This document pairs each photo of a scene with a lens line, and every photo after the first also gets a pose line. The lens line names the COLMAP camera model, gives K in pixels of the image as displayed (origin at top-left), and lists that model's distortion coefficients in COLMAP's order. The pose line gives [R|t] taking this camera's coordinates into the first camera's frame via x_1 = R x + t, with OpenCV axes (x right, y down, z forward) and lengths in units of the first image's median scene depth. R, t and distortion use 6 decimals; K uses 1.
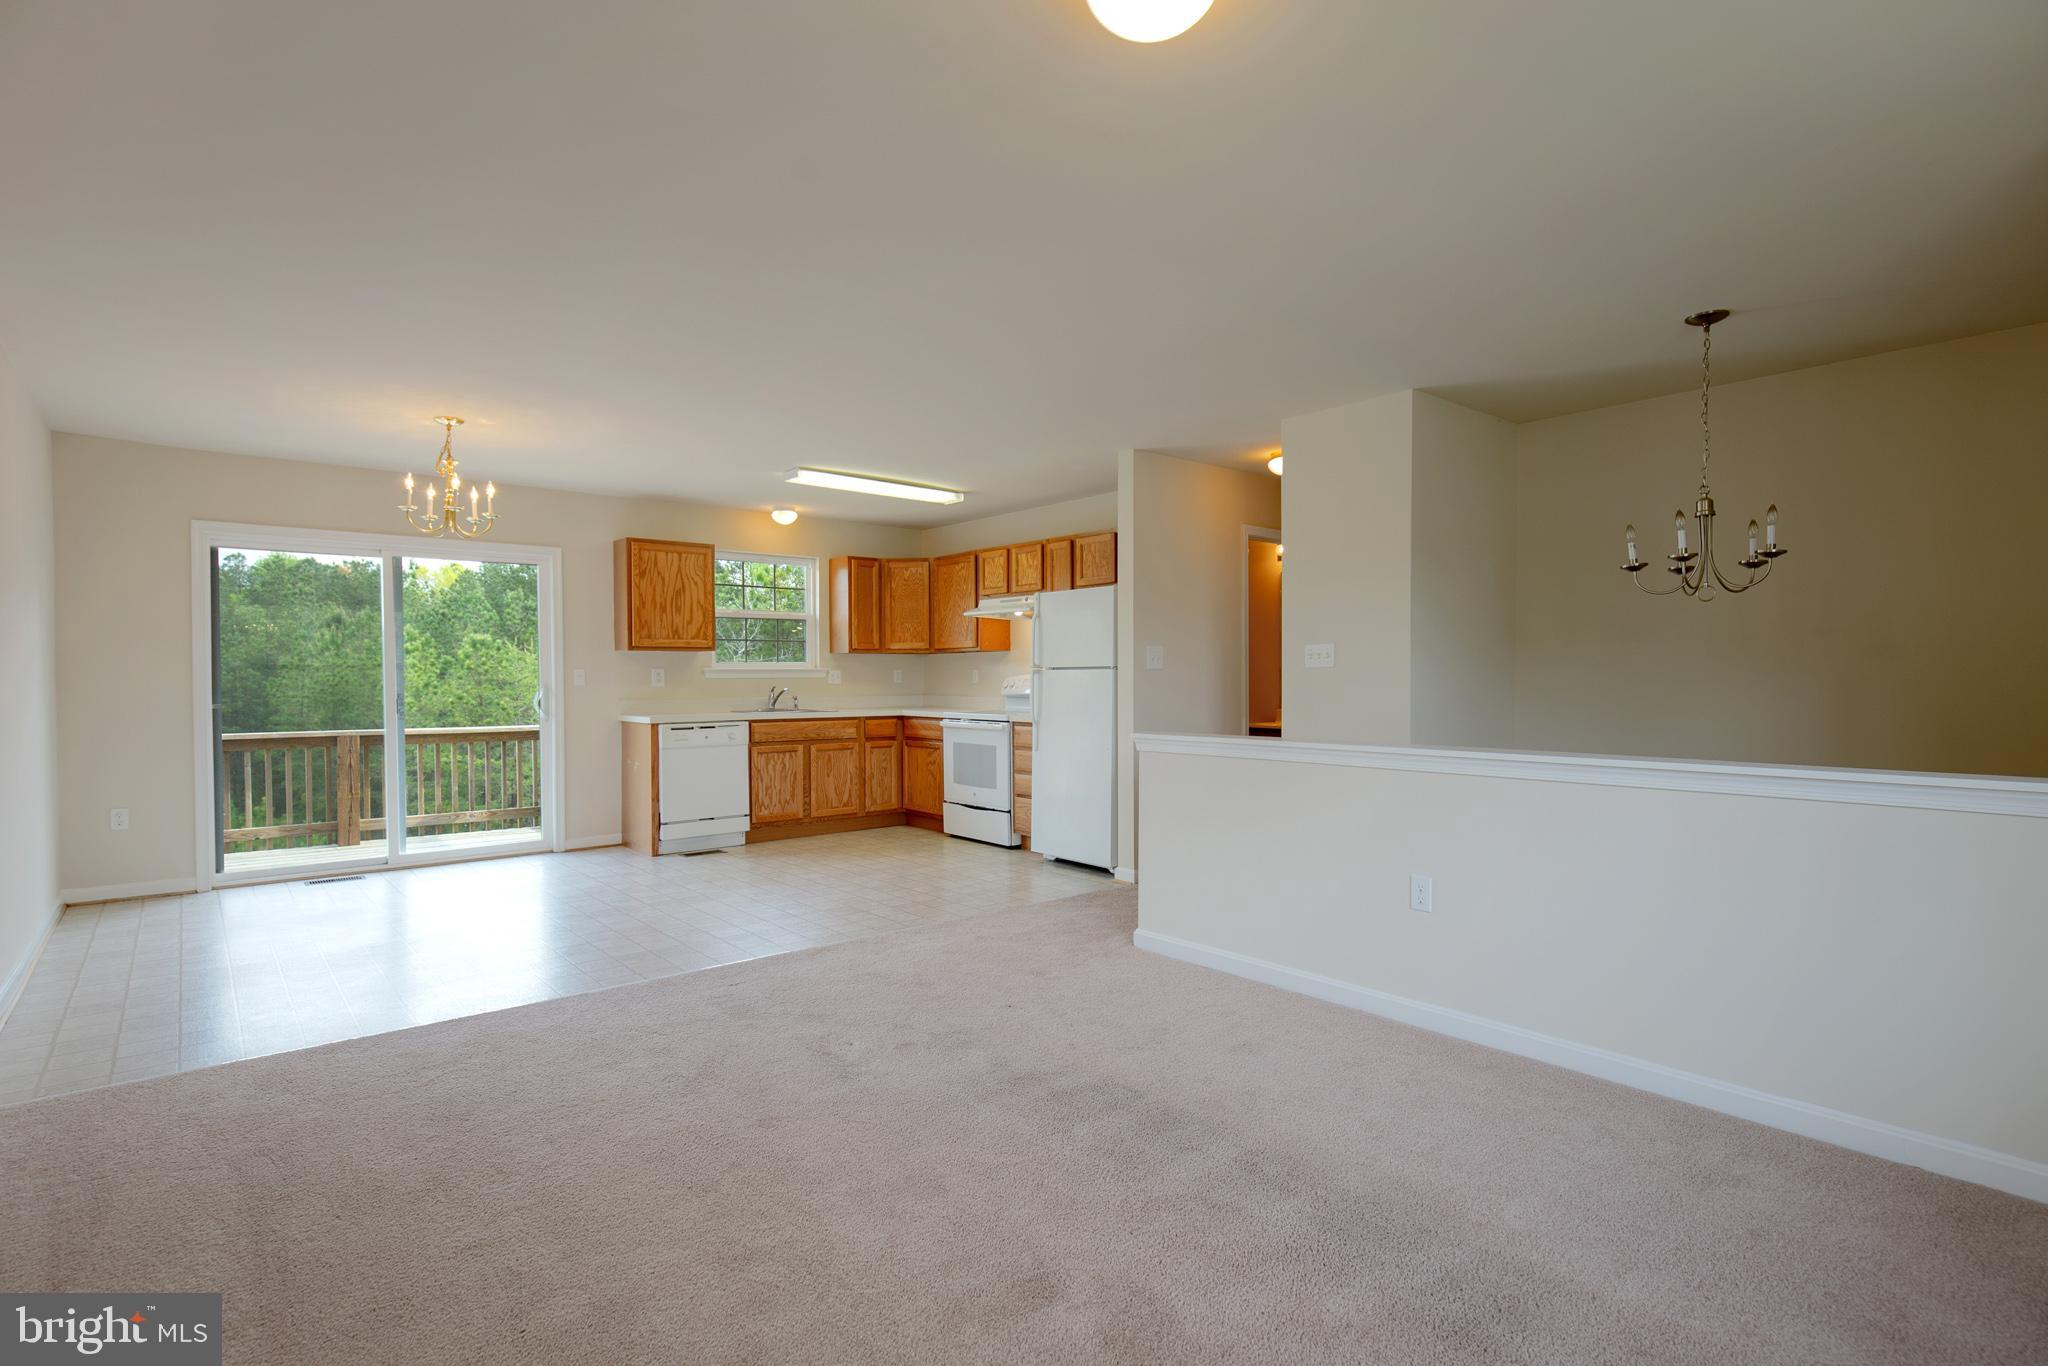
lens RADIAL K [[934.1, 0, 1024.0], [0, 934.1, 683.0], [0, 0, 1]] dist [-0.001025, -0.000375]
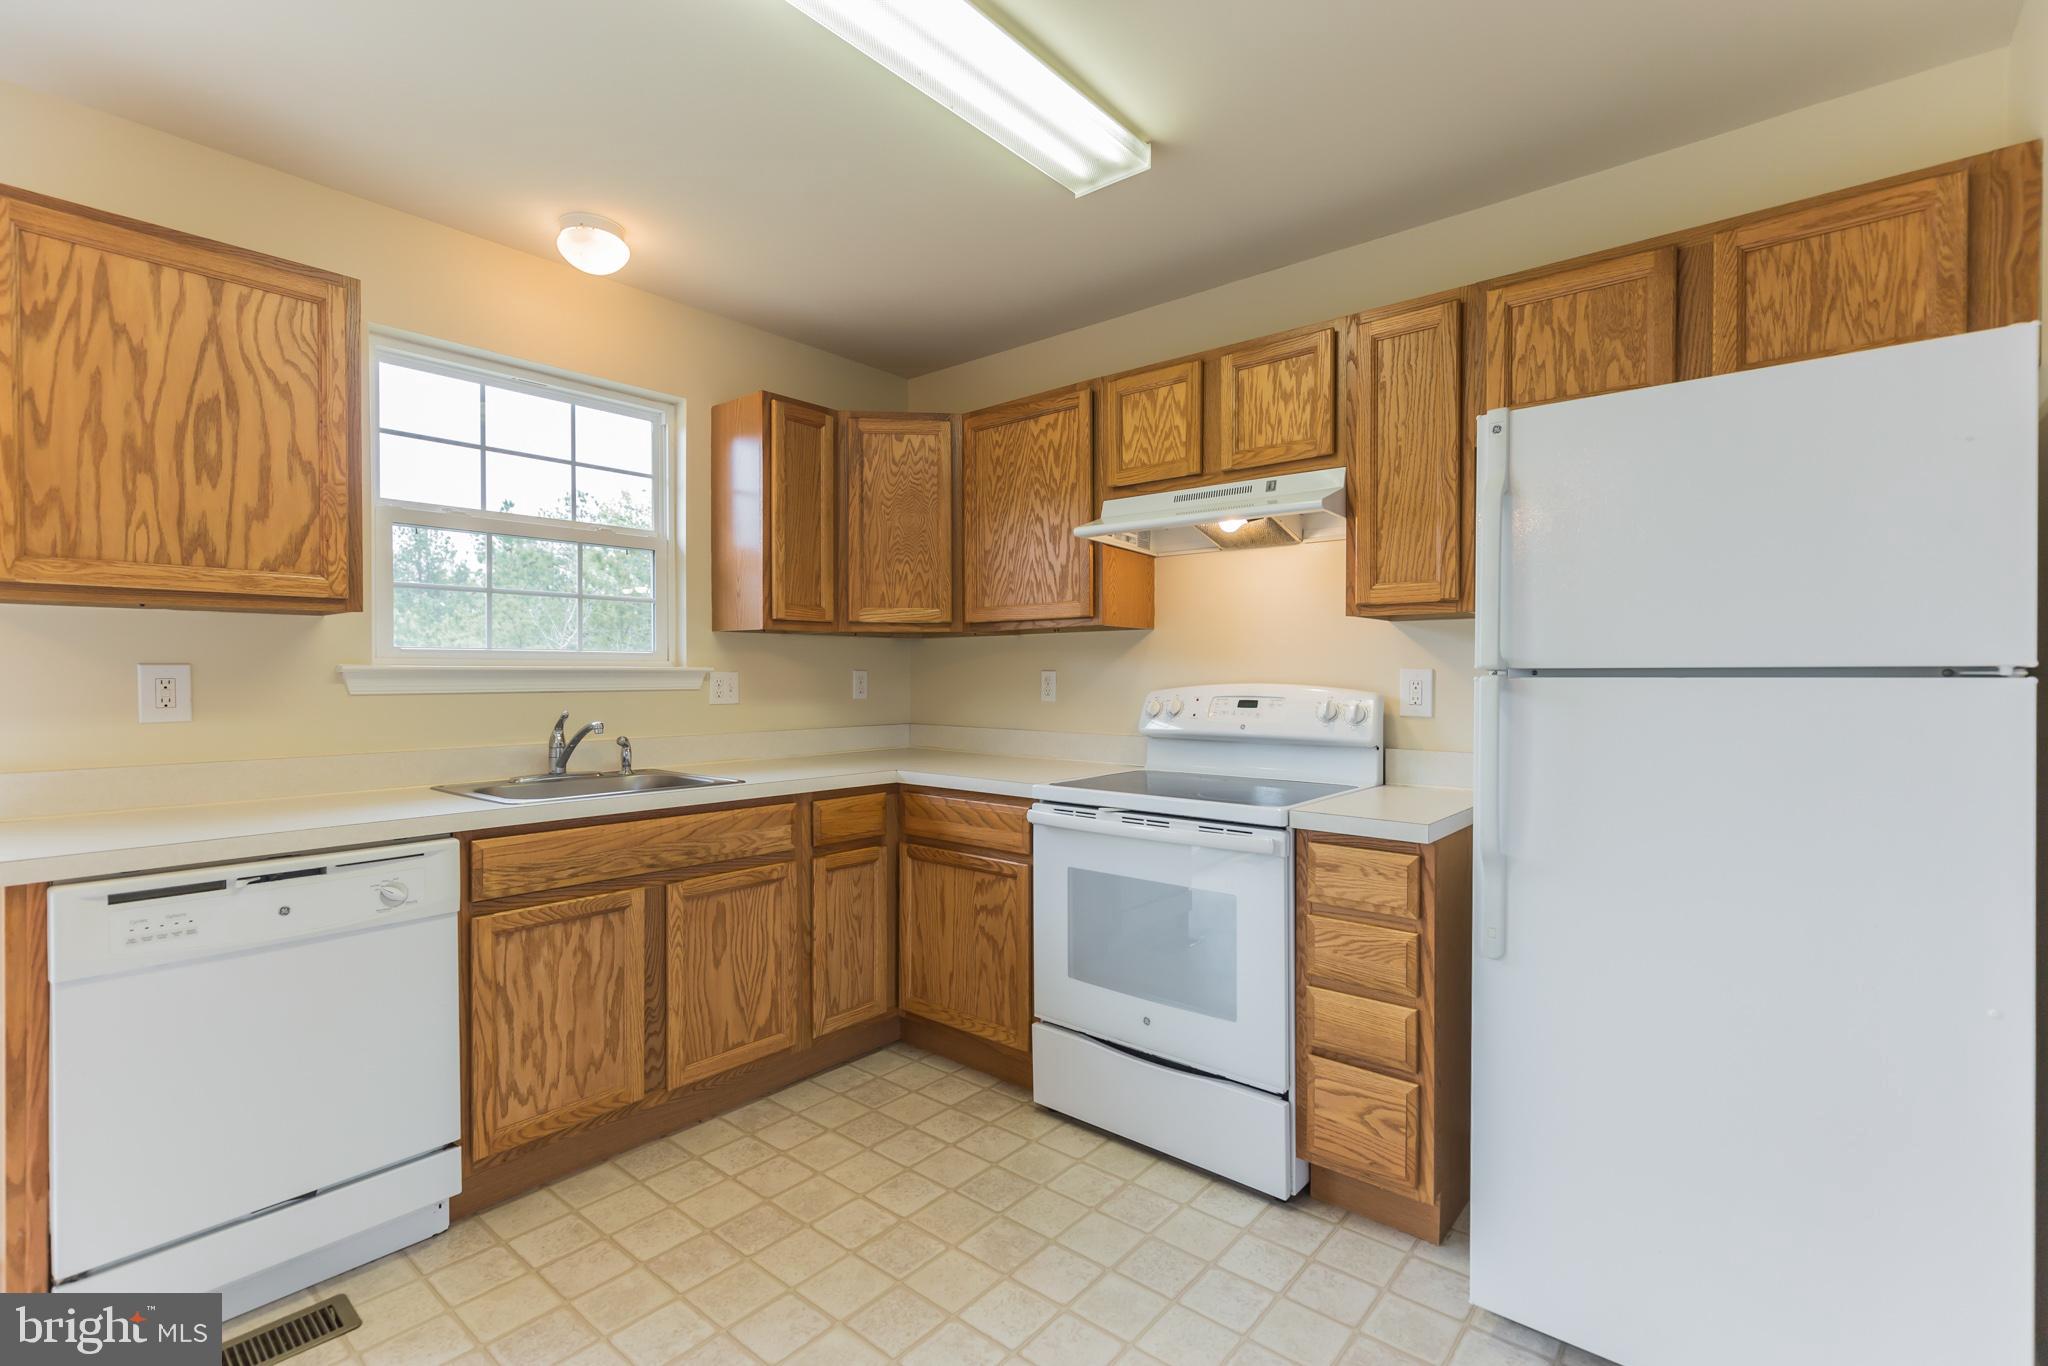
lens RADIAL K [[934.1, 0, 1024.0], [0, 934.1, 683.0], [0, 0, 1]] dist [-0.001025, -0.000375]
pose [[0.987863, 0.003119, 0.155295, -0.145529], [-0.002896, 0.999994, -0.001661, -0.009174], [-0.155299, 0.001191, 0.987867, 0.610010]]
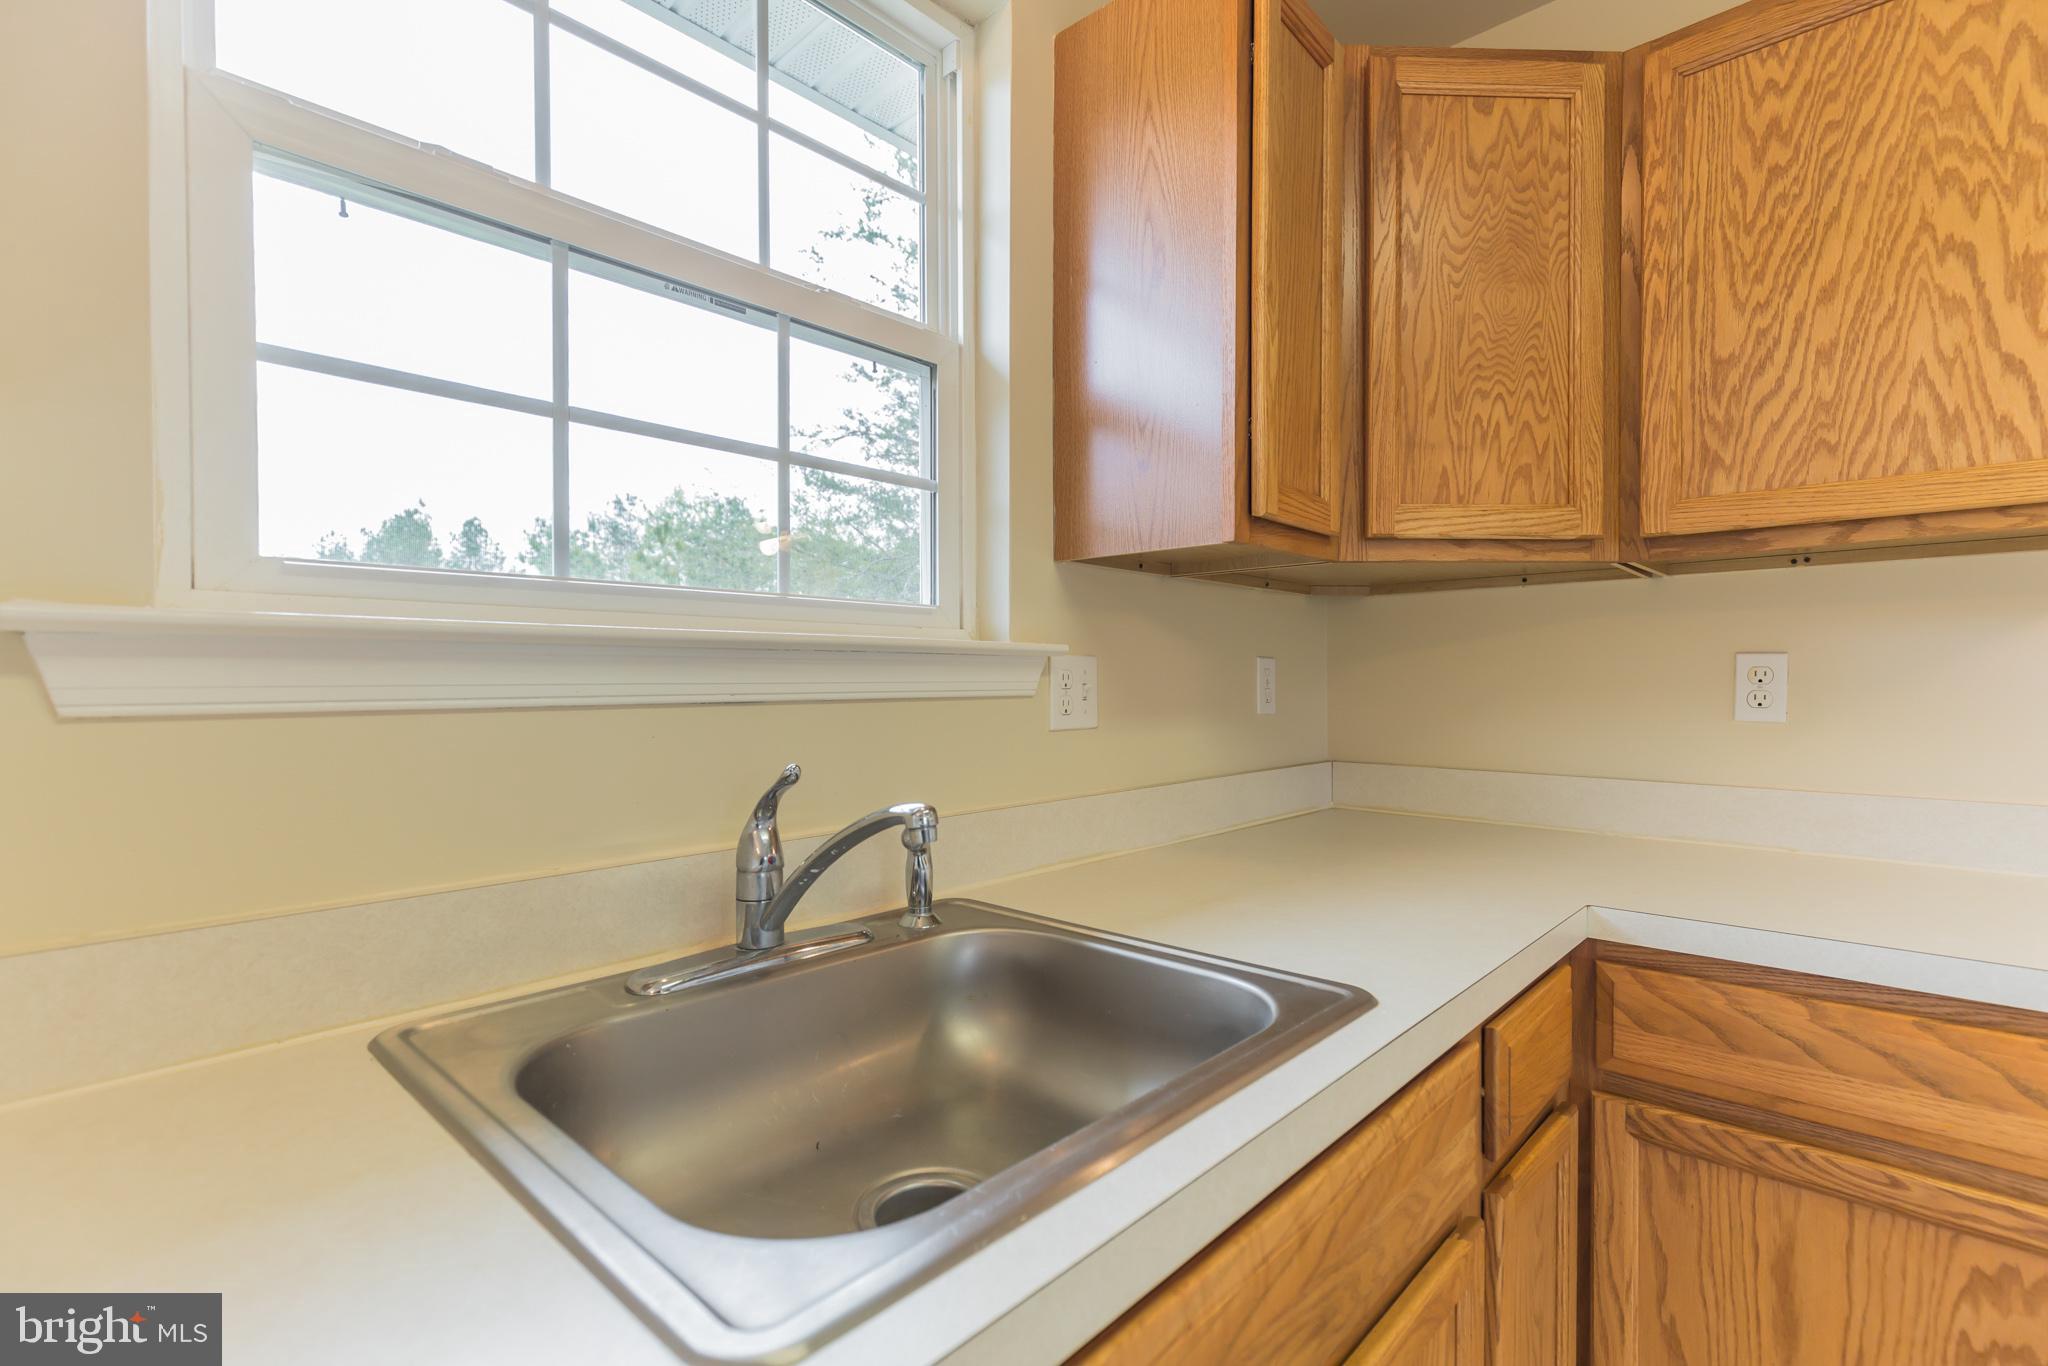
lens RADIAL K [[946.5, 0, 1011.1], [0, 946.5, 687.2], [0, 0, 1]] dist [-0.001119, -0.000472]
pose [[0.995036, 0.002000, 0.099492, -0.254127], [-0.001516, 0.999987, -0.004935, -0.007133], [-0.099500, 0.004759, 0.995026, 0.887668]]
